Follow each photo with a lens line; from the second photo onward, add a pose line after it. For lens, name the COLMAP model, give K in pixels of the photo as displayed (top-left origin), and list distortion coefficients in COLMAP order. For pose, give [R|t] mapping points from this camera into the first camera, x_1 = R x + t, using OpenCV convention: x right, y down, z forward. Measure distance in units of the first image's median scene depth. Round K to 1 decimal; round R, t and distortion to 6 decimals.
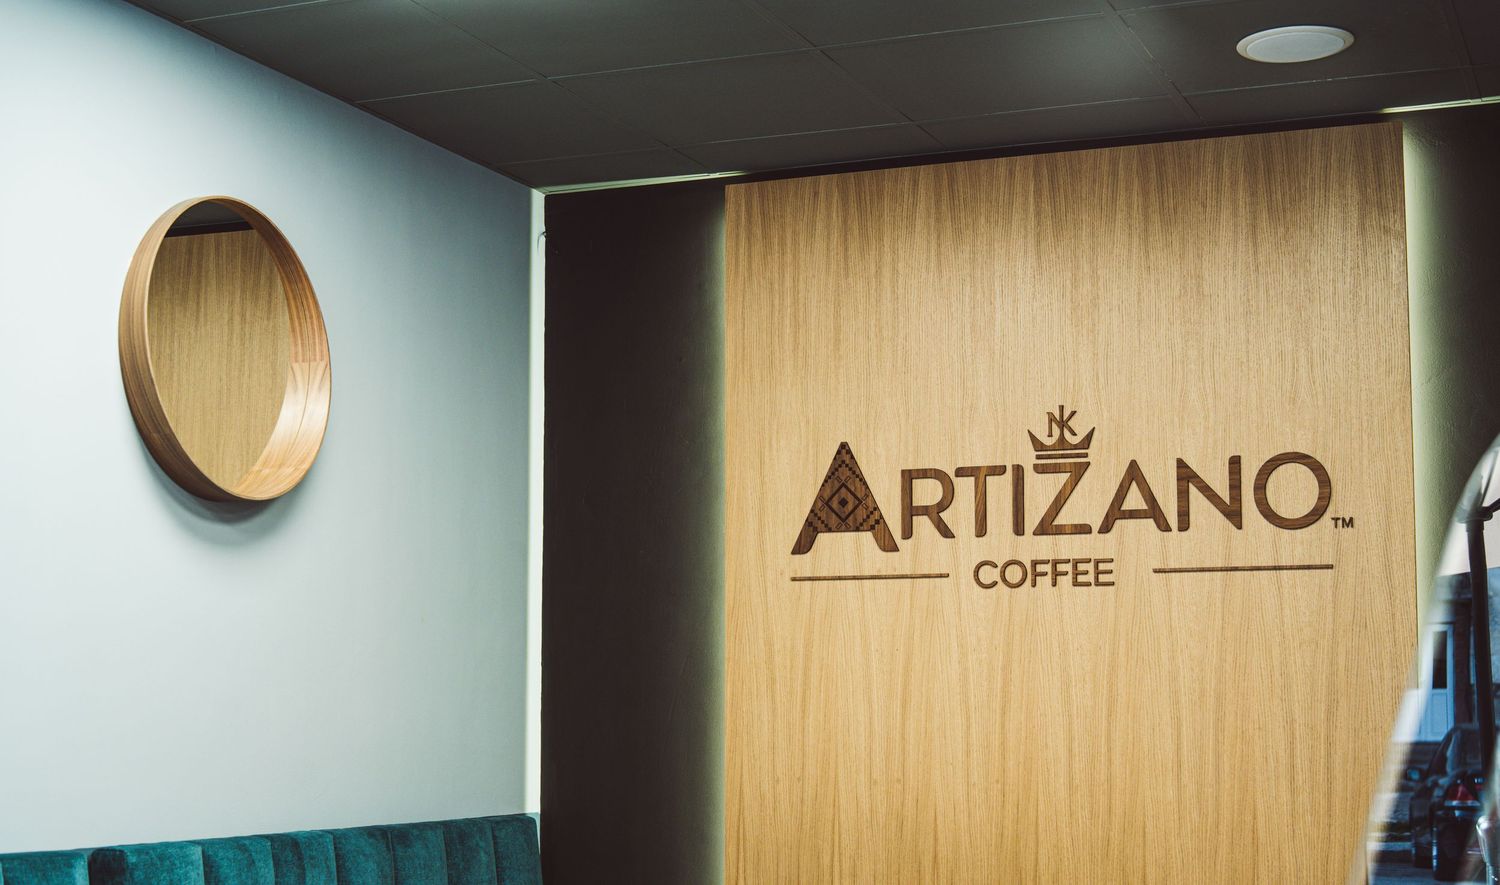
lens RADIAL K [[2161.2, 0, 746.5], [0, 2161.2, 501.3], [0, 0, 1]] dist [-0.091806, 0.000000]
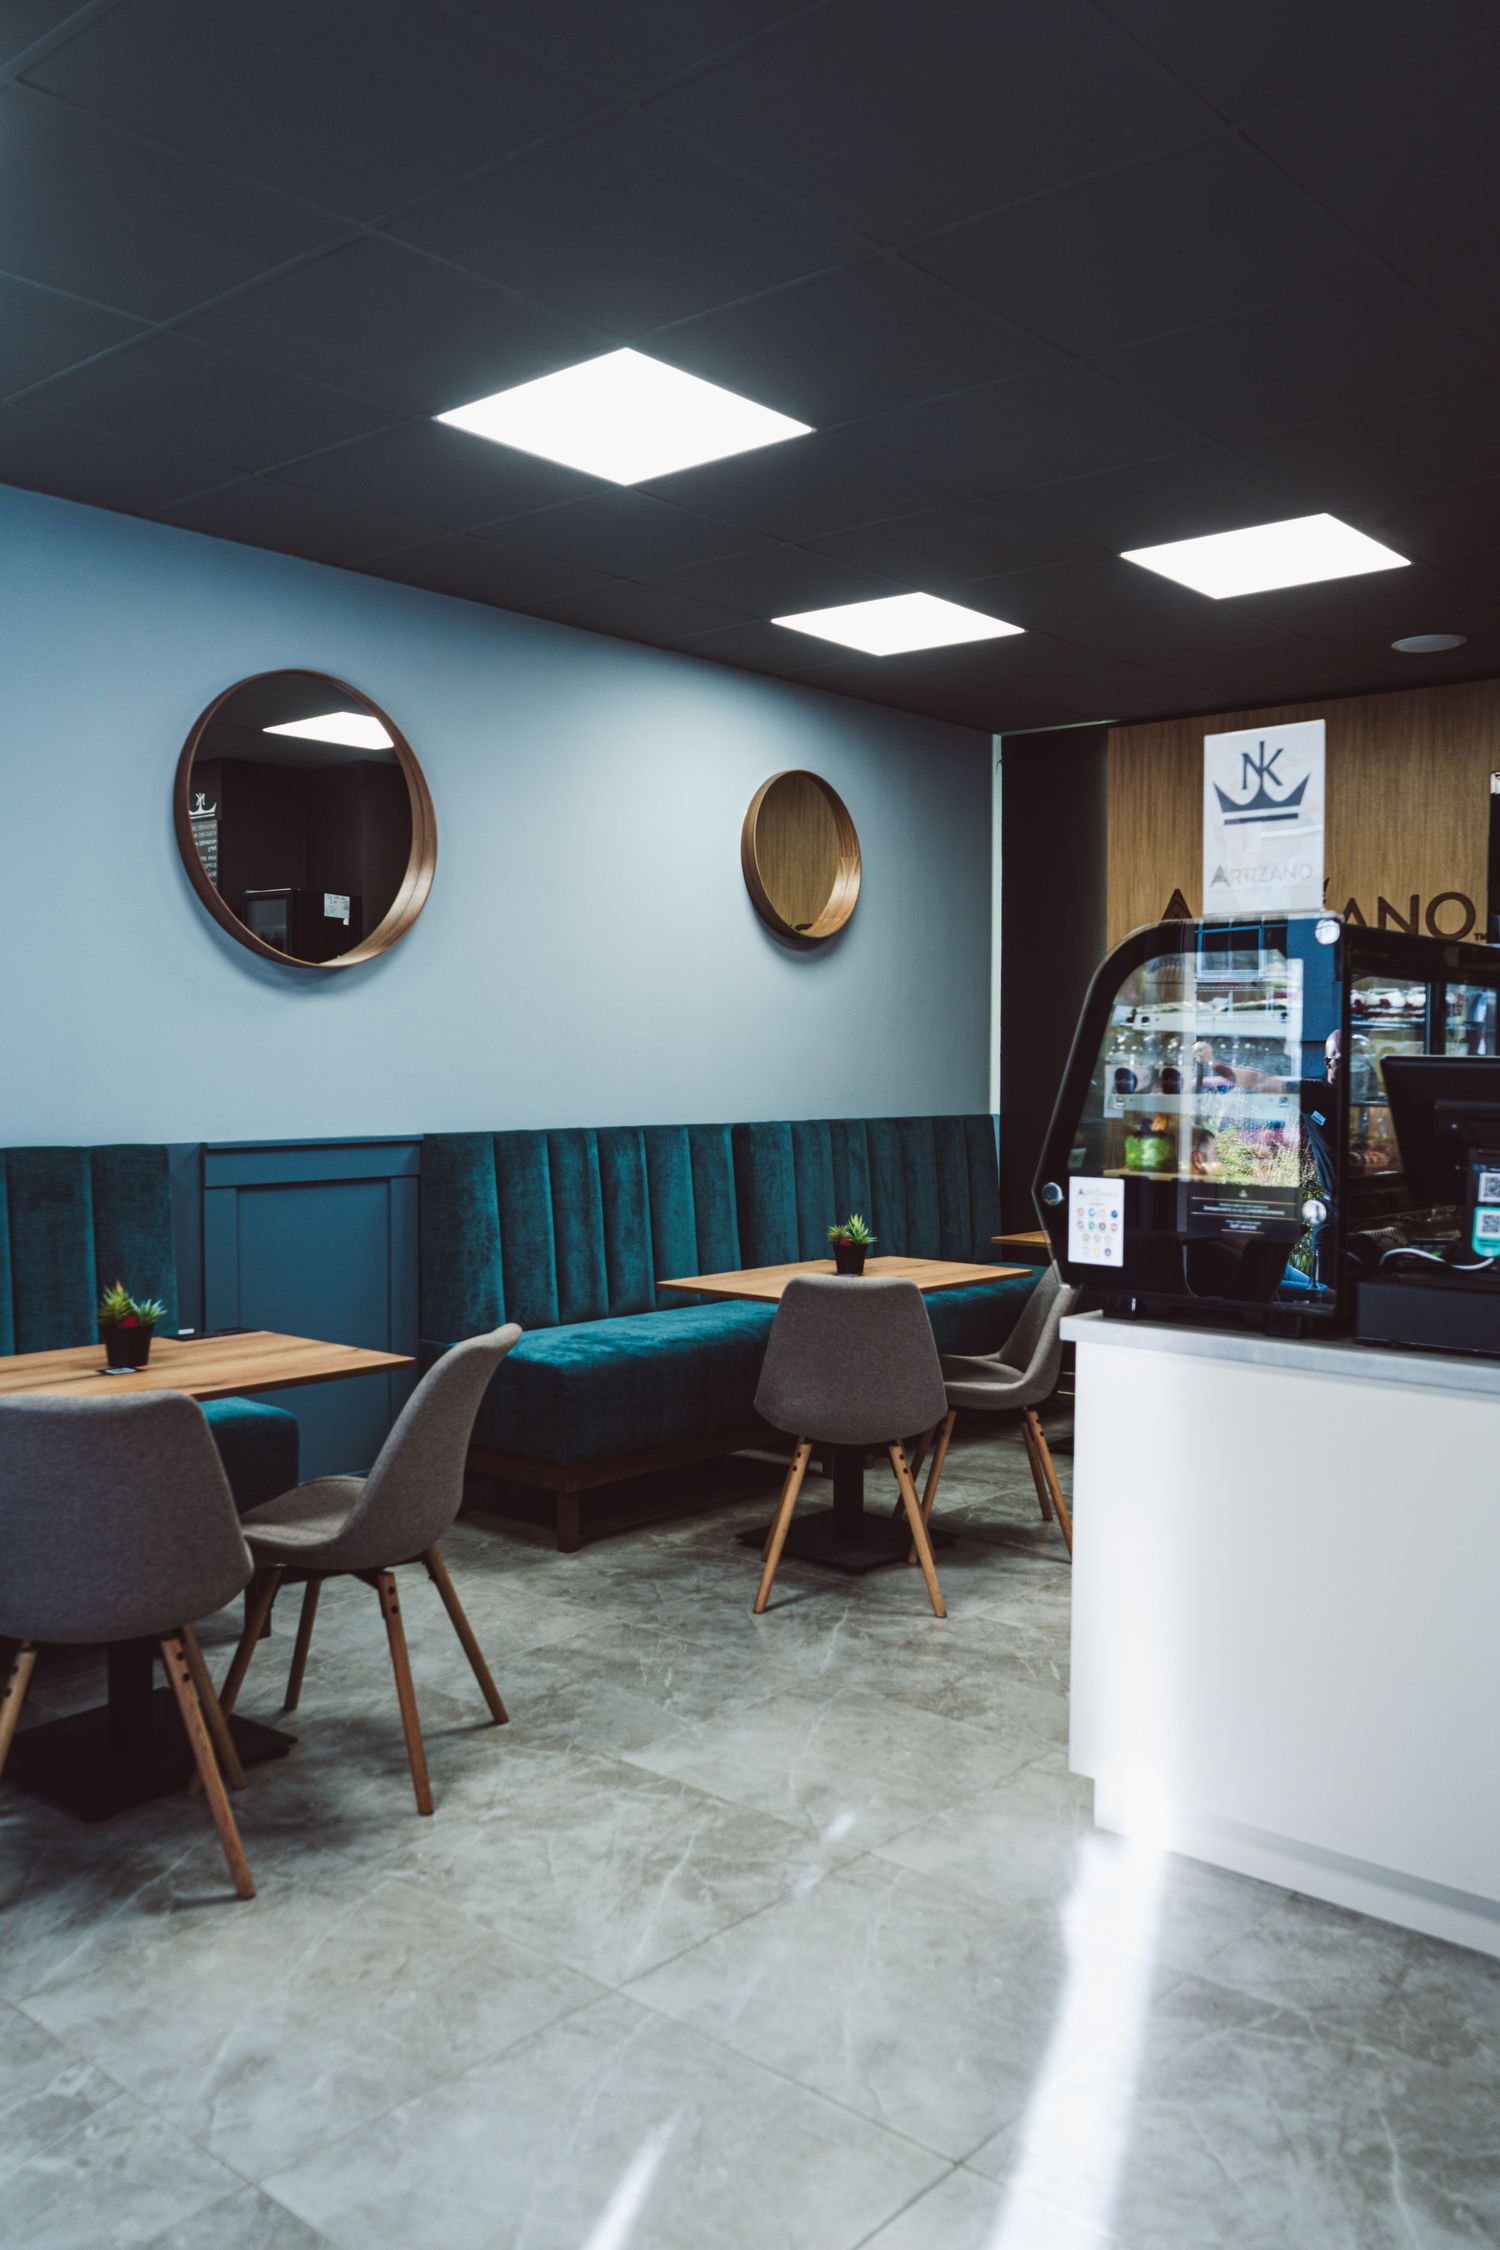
lens RADIAL K [[1778.8, 0, 747.5], [0, 1778.8, 1121.0], [0, 0, 1]] dist [-0.011791, 0.010341]
pose [[0.951489, 0.013006, -0.307406, 0.157919], [0.027521, 0.991504, 0.127132, -0.034953], [0.306448, -0.129425, 0.943048, -0.404541]]
